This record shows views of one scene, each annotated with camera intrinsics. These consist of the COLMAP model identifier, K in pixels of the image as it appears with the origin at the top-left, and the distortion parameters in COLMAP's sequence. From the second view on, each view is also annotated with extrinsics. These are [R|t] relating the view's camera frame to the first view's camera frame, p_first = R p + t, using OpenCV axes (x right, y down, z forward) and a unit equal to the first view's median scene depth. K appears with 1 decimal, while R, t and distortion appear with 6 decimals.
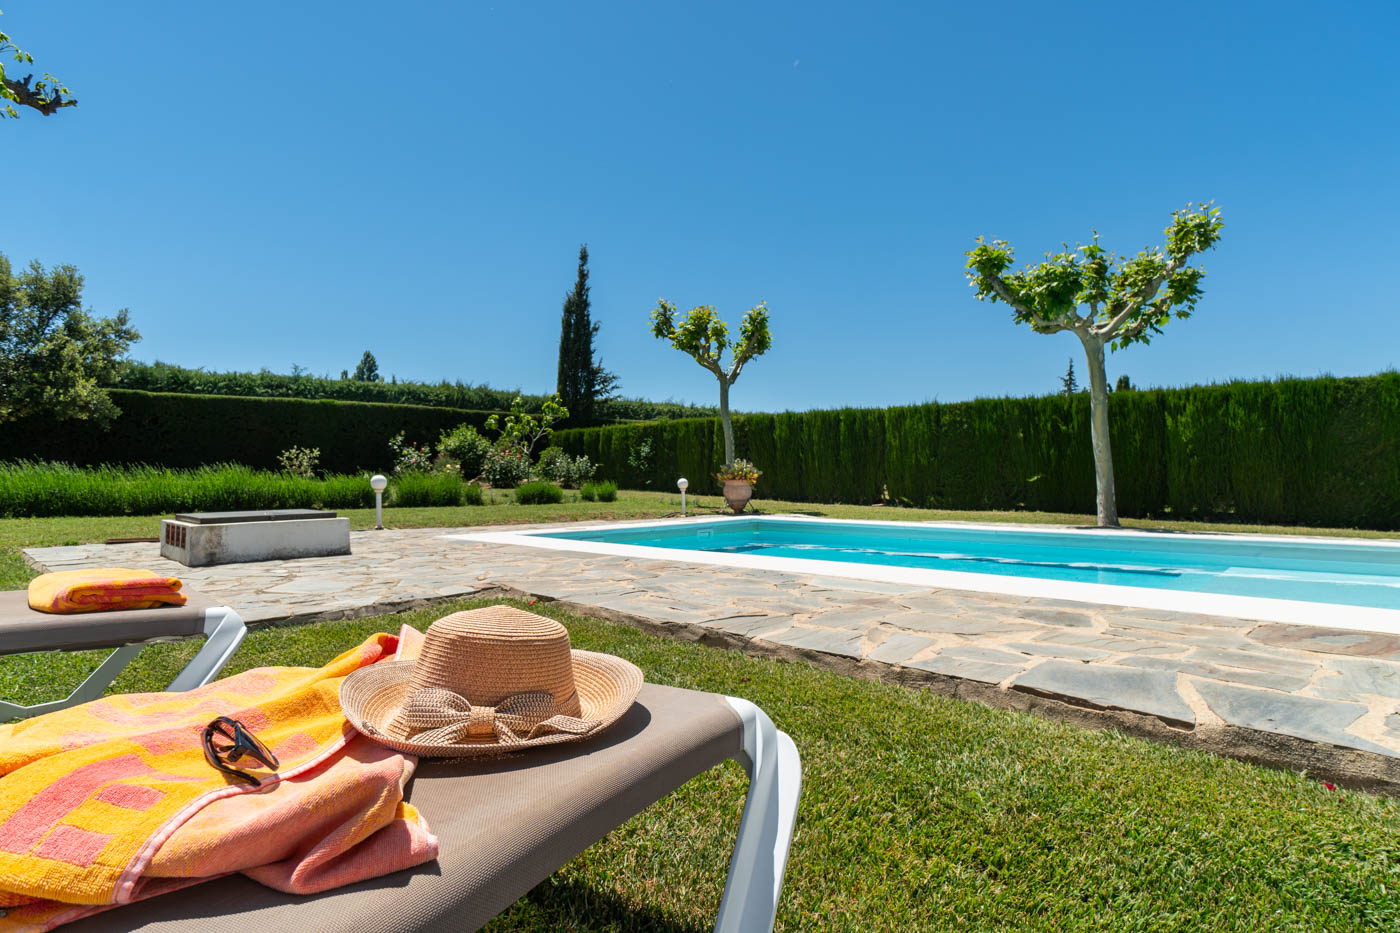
lens RADIAL K [[727.5, 0, 701.8], [0, 727.5, 466.7], [0, 0, 1]] dist [-0.004941, 0.000325]
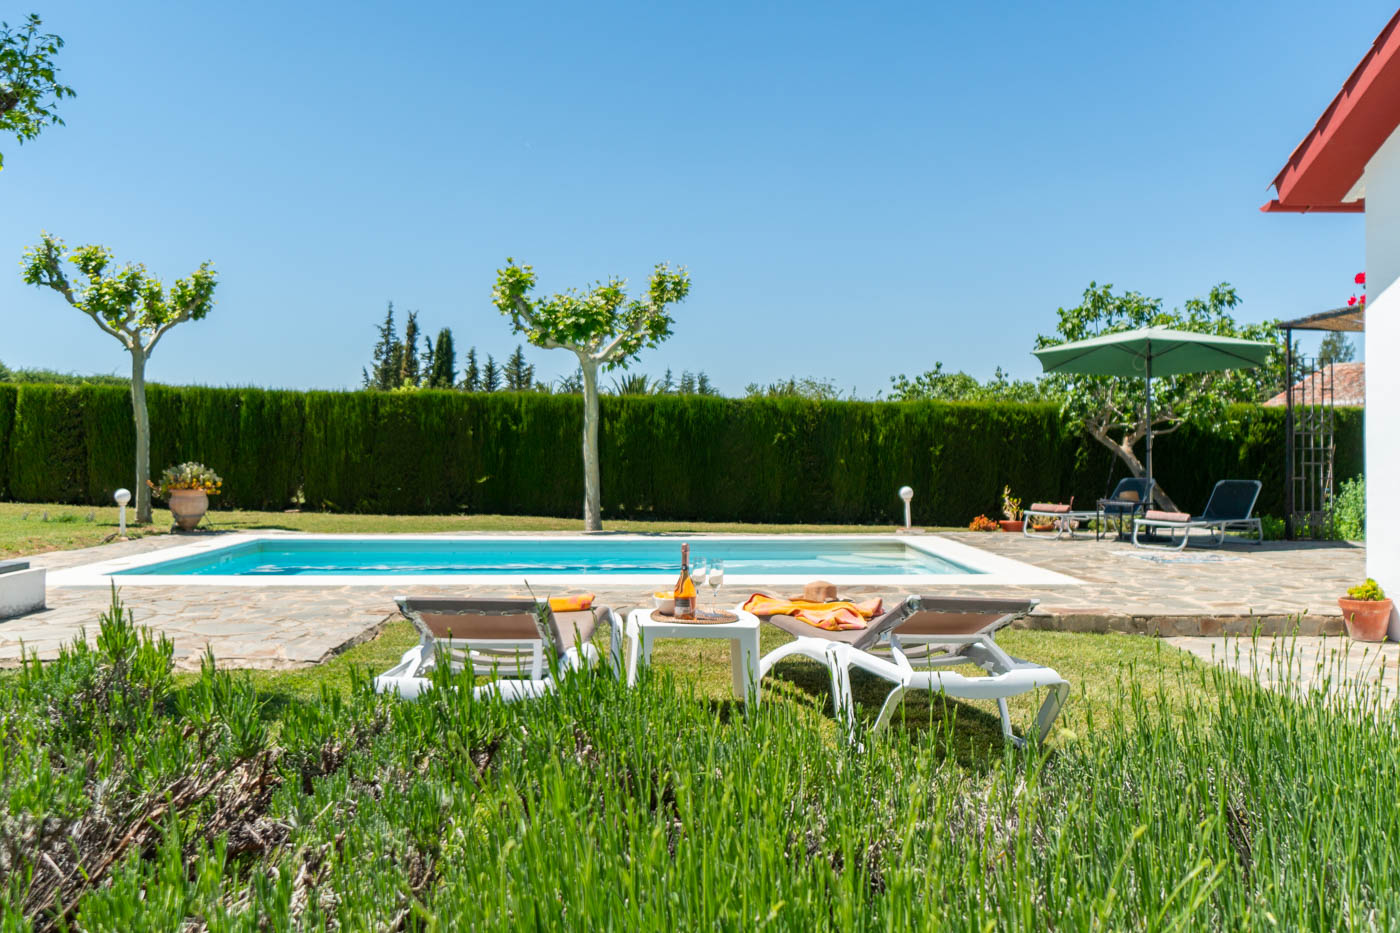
lens RADIAL K [[1121.3, 0, 700.8], [0, 1121.3, 461.4], [0, 0, 1]] dist [-0.011404, 0.000512]
pose [[0.698393, -0.002037, 0.715712, -0.439695], [-0.018286, 0.999619, 0.020689, -0.047974], [-0.715481, -0.027536, 0.698089, -0.248078]]
